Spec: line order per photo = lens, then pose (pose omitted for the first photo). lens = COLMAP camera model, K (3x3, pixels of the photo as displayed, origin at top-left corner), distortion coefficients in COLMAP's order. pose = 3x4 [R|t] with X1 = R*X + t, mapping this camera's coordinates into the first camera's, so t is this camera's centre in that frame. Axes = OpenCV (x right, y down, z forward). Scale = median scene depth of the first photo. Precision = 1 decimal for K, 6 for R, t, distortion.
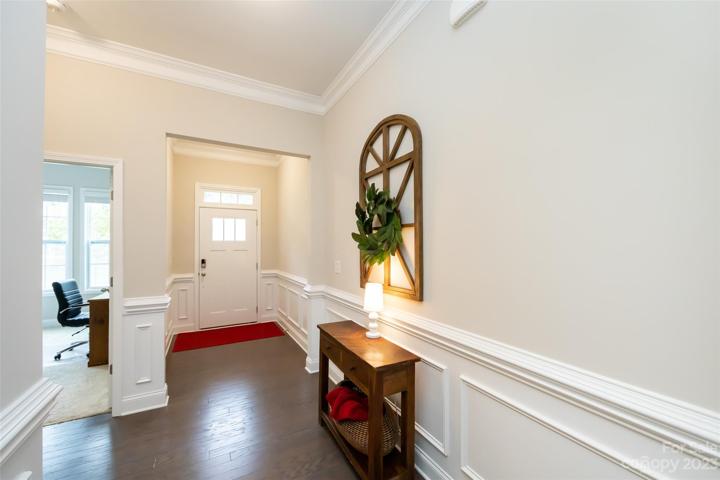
lens RADIAL K [[282.5, 0, 360.2], [0, 282.5, 242.1], [0, 0, 1]] dist [-0.000133, -0.000427]
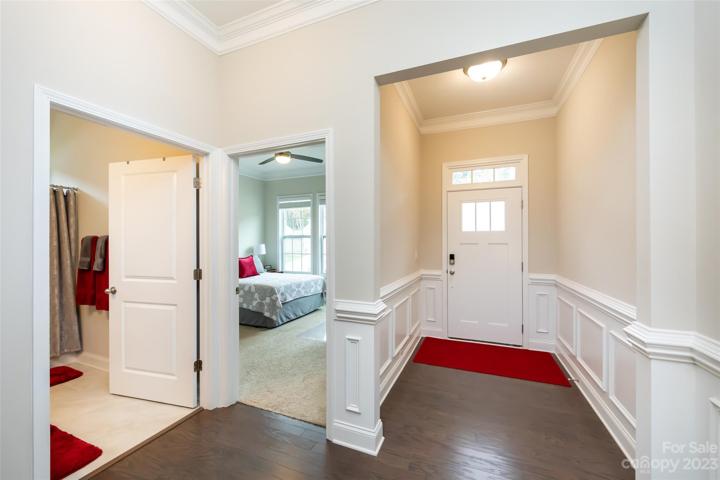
lens RADIAL K [[271.7, 0, 360.0], [0, 271.7, 240.0], [0, 0, 1]] dist [-0.029801, -0.000159]
pose [[0.610171, -0.004827, -0.792255, -0.094163], [0.008897, 0.999960, 0.000759, 0.017014], [0.792219, -0.007512, 0.610190, 0.307832]]
